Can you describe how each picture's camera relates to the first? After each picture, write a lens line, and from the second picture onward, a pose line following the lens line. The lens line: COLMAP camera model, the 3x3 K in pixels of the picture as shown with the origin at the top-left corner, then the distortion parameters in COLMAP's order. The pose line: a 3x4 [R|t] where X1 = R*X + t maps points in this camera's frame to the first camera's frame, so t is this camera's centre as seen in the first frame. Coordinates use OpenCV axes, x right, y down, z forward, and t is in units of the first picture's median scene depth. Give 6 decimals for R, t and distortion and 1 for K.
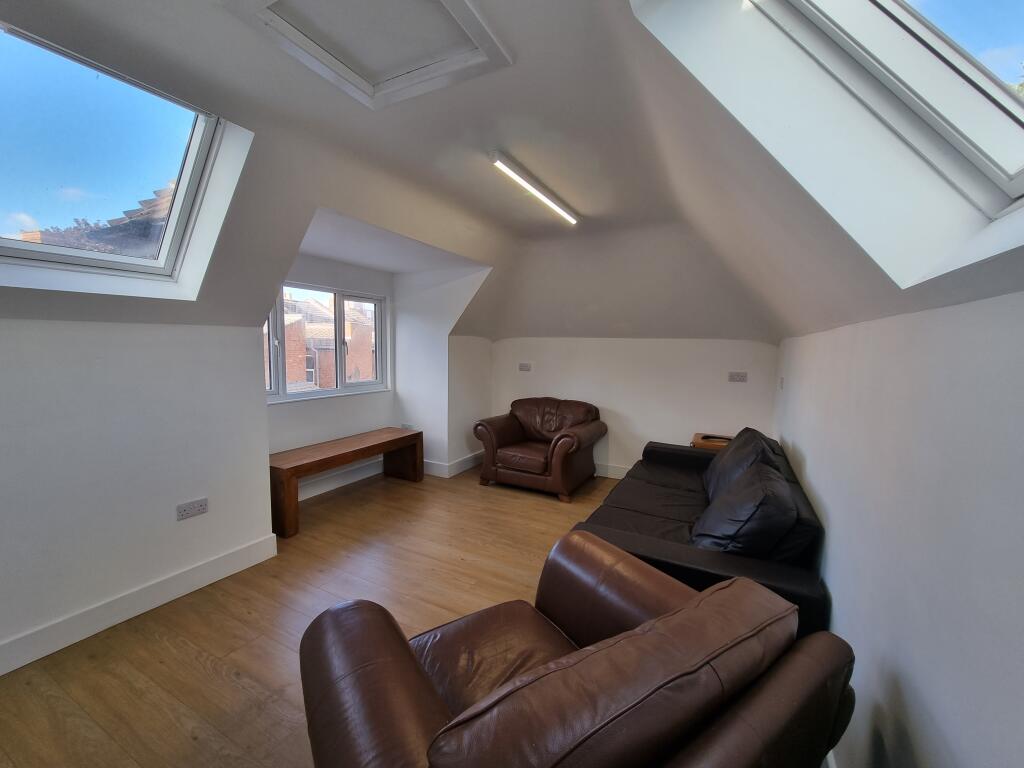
lens RADIAL K [[419.9, 0, 515.1], [0, 419.9, 384.2], [0, 0, 1]] dist [-0.003555, -0.000211]
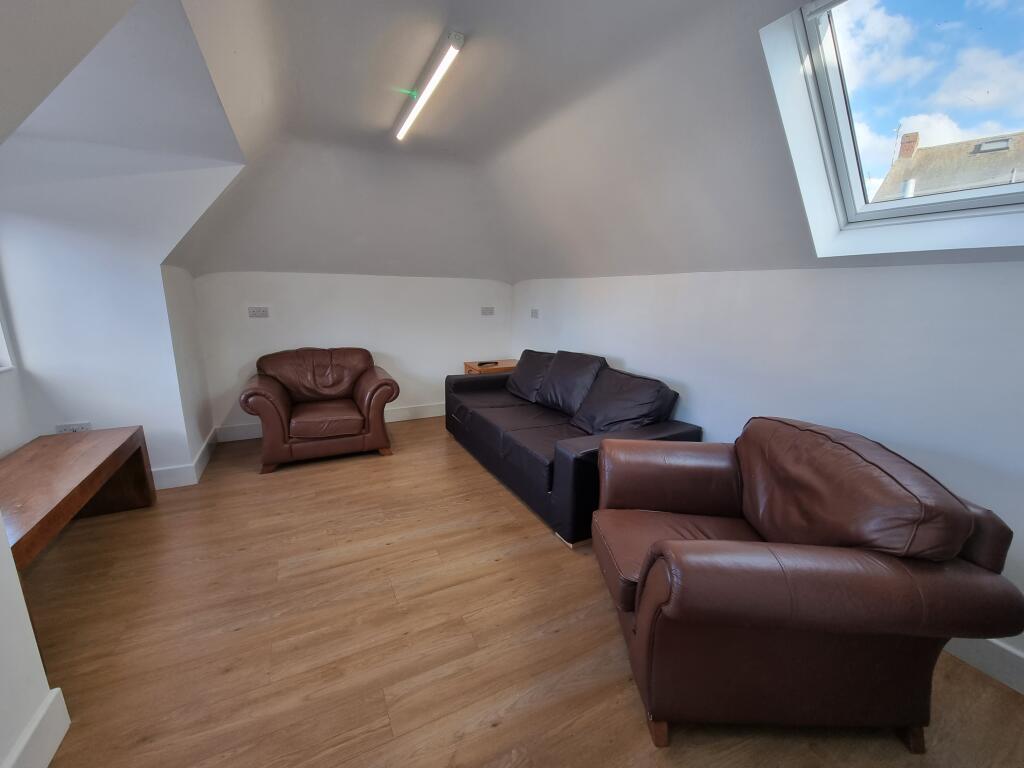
lens RADIAL K [[419.9, 0, 514.8], [0, 419.9, 383.2], [0, 0, 1]] dist [-0.003555, -0.000211]
pose [[0.578685, -0.180921, 0.795231, -0.419130], [0.068947, 0.982445, 0.173342, -0.017318], [-0.812632, -0.045482, 0.581000, 0.232182]]
